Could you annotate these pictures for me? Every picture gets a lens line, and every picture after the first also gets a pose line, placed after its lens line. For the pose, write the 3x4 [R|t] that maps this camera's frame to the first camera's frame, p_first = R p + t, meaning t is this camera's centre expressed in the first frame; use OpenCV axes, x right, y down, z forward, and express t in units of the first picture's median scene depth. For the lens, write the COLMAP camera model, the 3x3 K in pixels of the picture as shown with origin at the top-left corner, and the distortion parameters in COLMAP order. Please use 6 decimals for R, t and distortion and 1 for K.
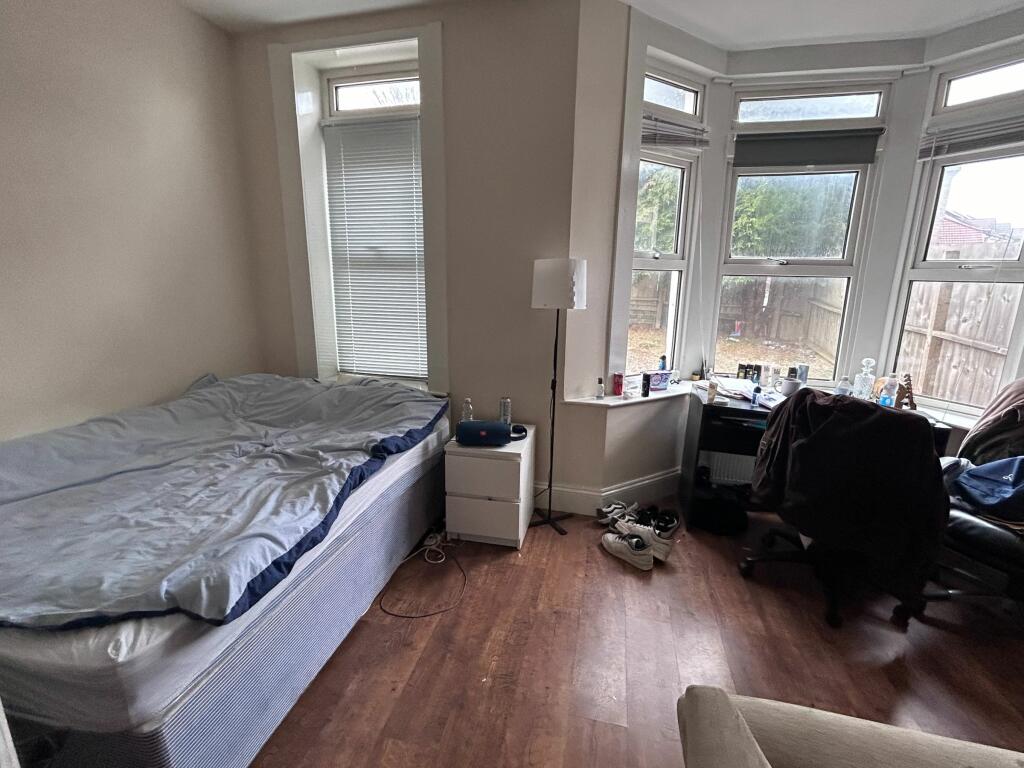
lens RADIAL K [[468.4, 0, 512.1], [0, 468.4, 381.9], [0, 0, 1]] dist [-0.009567, 0.001100]
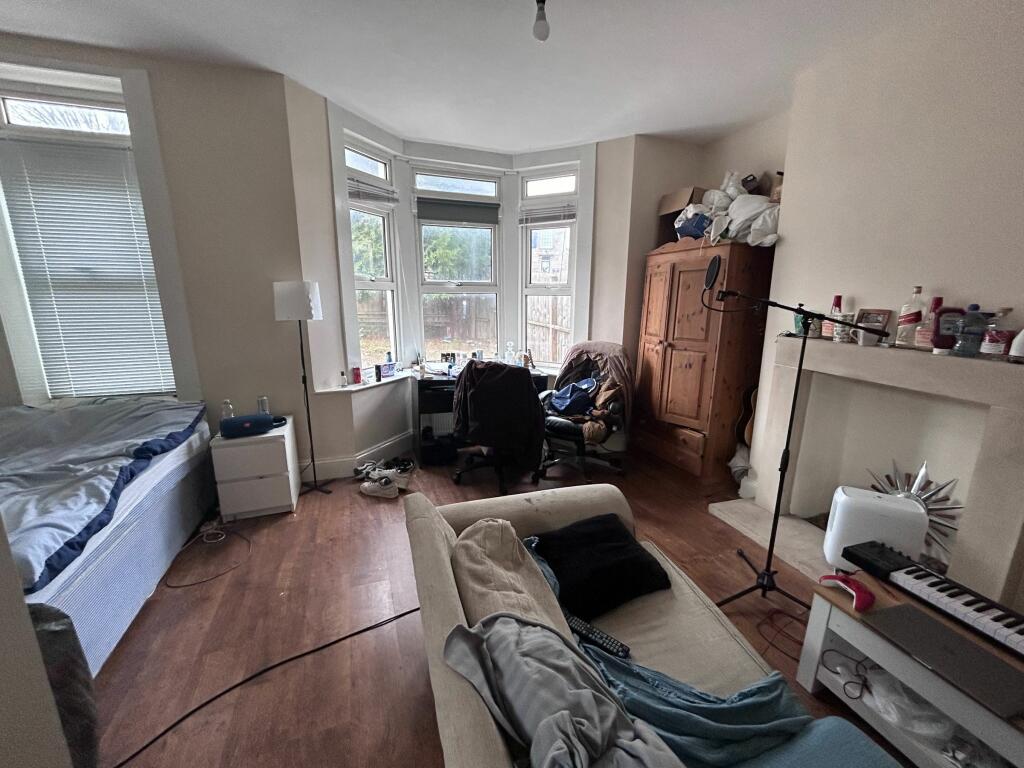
lens RADIAL K [[413.9, 0, 511.9], [0, 413.9, 387.0], [0, 0, 1]] dist [-0.005951, 0.000543]
pose [[0.836485, -0.129238, 0.532532, -0.042349], [0.129571, 0.990882, 0.036947, 0.059677], [-0.532452, 0.038095, 0.845603, -0.267744]]
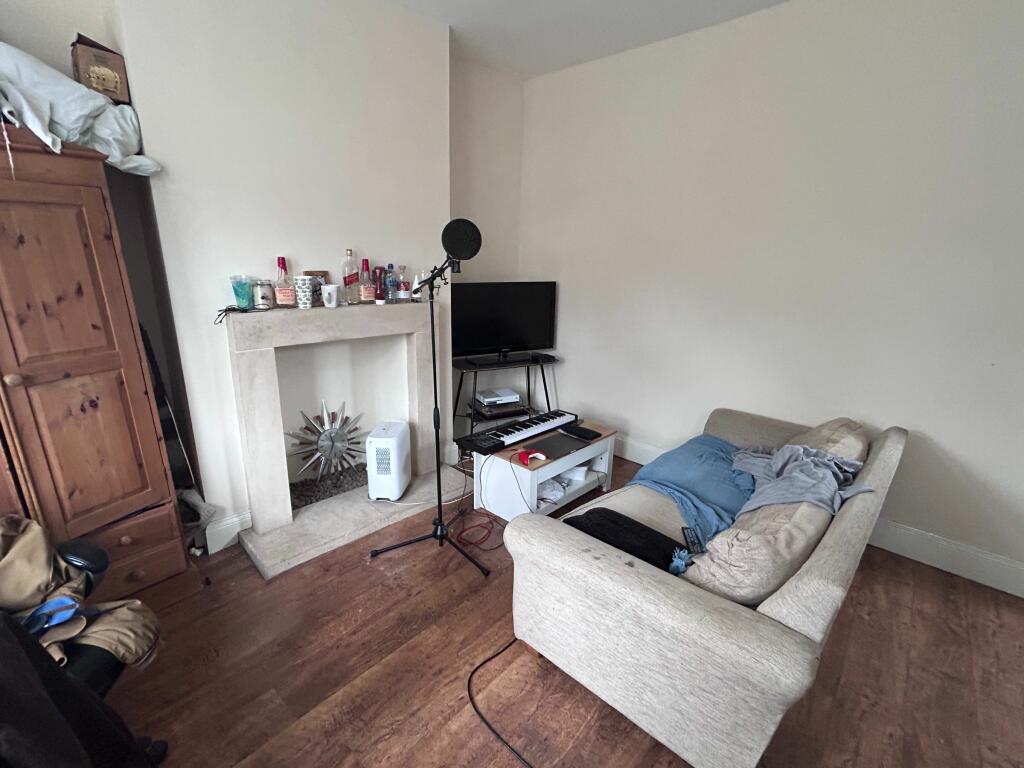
lens RADIAL K [[468.4, 0, 508.8], [0, 468.4, 385.7], [0, 0, 1]] dist [-0.009567, 0.001100]
pose [[-0.870518, -0.162940, 0.464380, 0.237611], [0.081250, 0.883068, 0.462158, -0.187879], [-0.485383, 0.440048, -0.755487, 0.738029]]
